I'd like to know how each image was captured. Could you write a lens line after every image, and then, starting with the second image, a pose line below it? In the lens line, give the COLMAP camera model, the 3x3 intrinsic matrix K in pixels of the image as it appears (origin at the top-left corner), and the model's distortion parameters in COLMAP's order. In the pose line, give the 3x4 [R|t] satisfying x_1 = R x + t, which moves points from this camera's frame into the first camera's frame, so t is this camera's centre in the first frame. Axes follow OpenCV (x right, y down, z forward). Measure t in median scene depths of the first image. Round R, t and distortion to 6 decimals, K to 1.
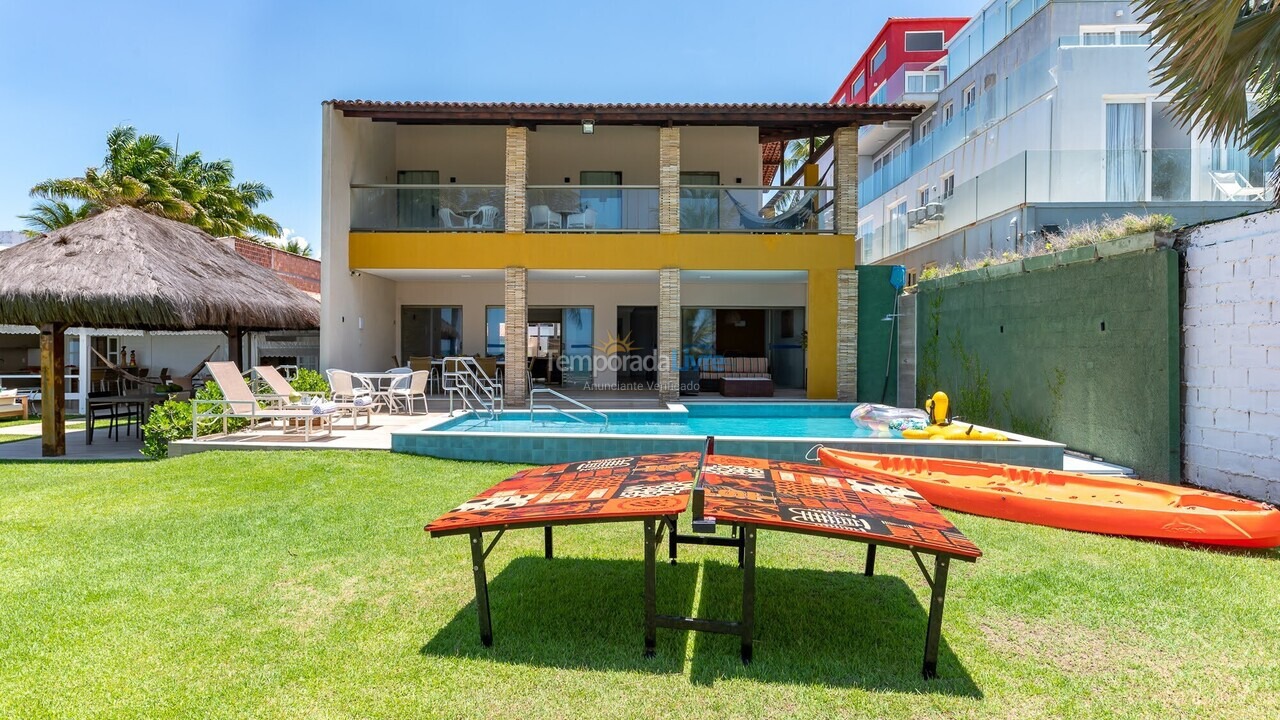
lens RADIAL K [[735.2, 0, 641.0], [0, 735.2, 351.3], [0, 0, 1]] dist [0.004975, -0.001490]
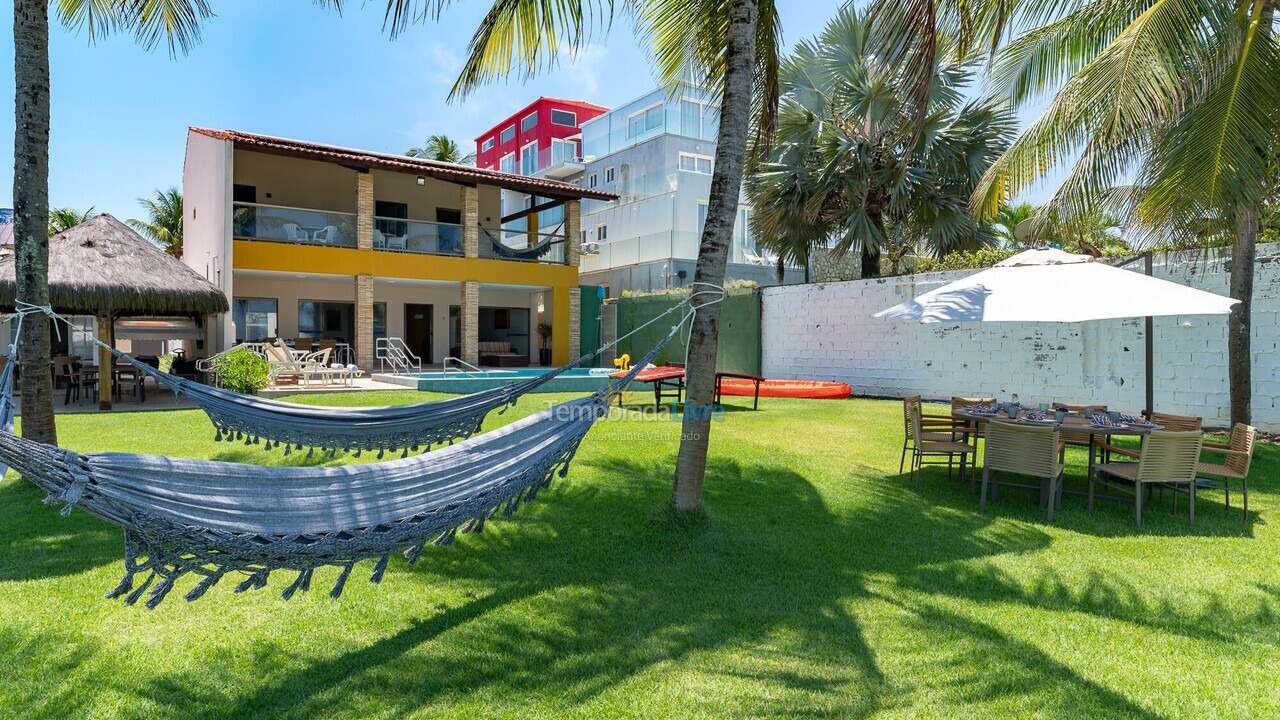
lens RADIAL K [[735.2, 0, 635.3], [0, 735.2, 357.2], [0, 0, 1]] dist [0.004975, -0.001490]
pose [[0.827486, -0.006135, 0.561453, -0.529647], [-0.003763, 0.999857, 0.016472, 0.016637], [-0.561474, -0.015743, 0.827345, -0.433903]]
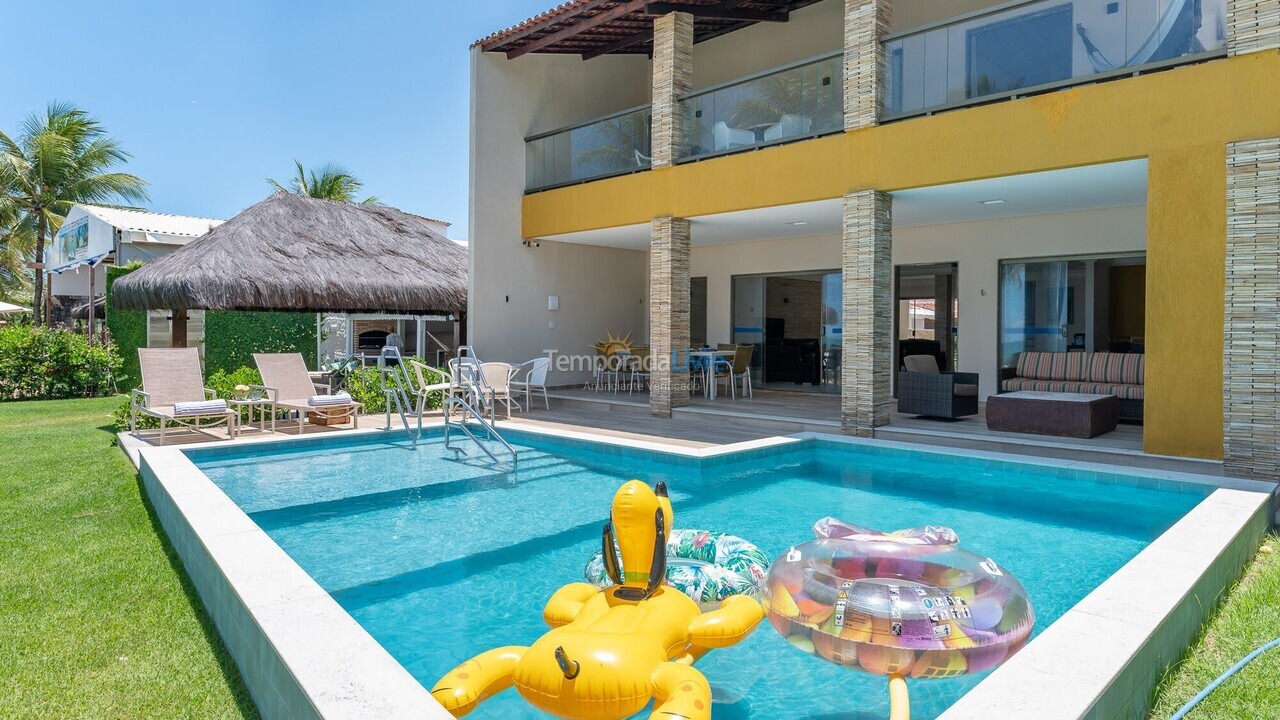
lens RADIAL K [[796.6, 0, 652.7], [0, 796.6, 335.2], [0, 0, 1]] dist [0.018196, 0.000414]
pose [[0.711524, 0.004532, -0.702648, 0.354978], [-0.001841, 0.999988, 0.004585, -0.005707], [0.702660, -0.001969, 0.711523, 0.456768]]
